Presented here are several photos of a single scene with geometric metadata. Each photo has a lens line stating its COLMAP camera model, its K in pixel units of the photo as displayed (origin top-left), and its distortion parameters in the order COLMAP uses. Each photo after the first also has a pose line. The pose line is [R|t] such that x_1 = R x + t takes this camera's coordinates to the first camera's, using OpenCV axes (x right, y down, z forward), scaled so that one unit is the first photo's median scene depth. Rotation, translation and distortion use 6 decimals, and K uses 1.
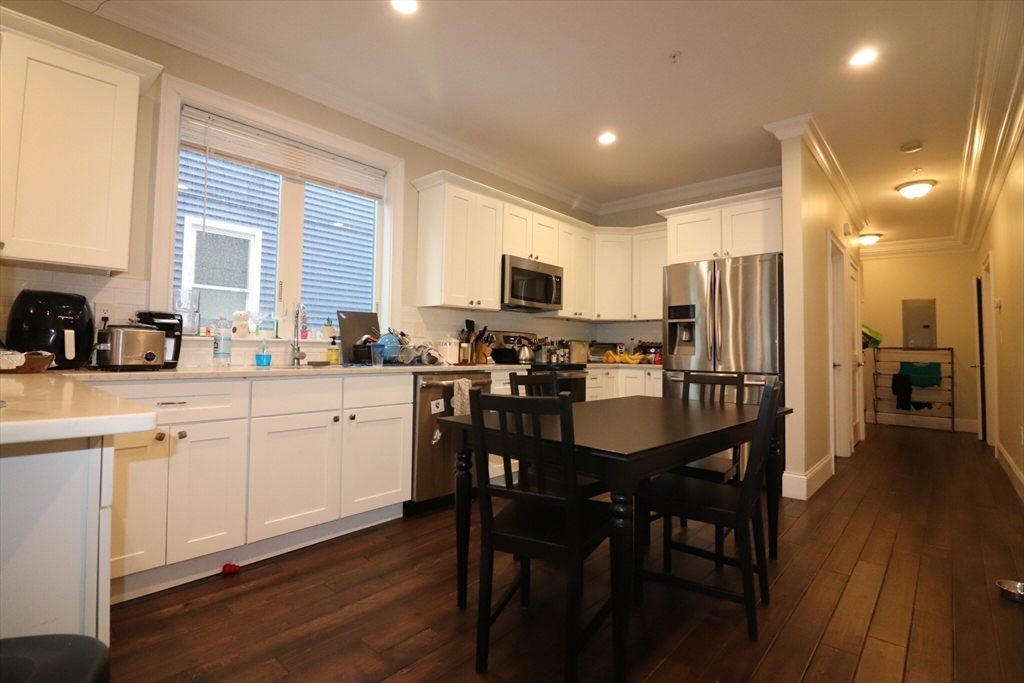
lens RADIAL K [[473.1, 0, 511.6], [0, 473.1, 334.4], [0, 0, 1]] dist [-0.021550, -0.000778]
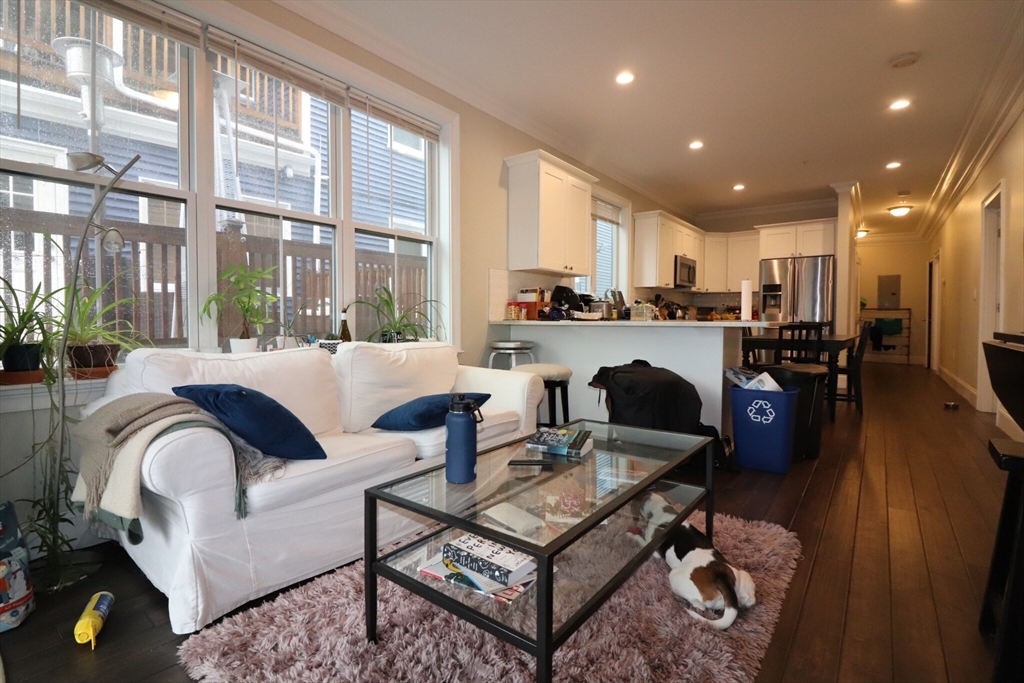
lens RADIAL K [[473.1, 0, 511.1], [0, 473.1, 339.1], [0, 0, 1]] dist [-0.021550, -0.000778]
pose [[0.996892, -0.018243, 0.076639, -0.593335], [0.012142, 0.996774, 0.079339, -0.008313], [-0.077840, -0.078162, 0.993897, -0.524423]]
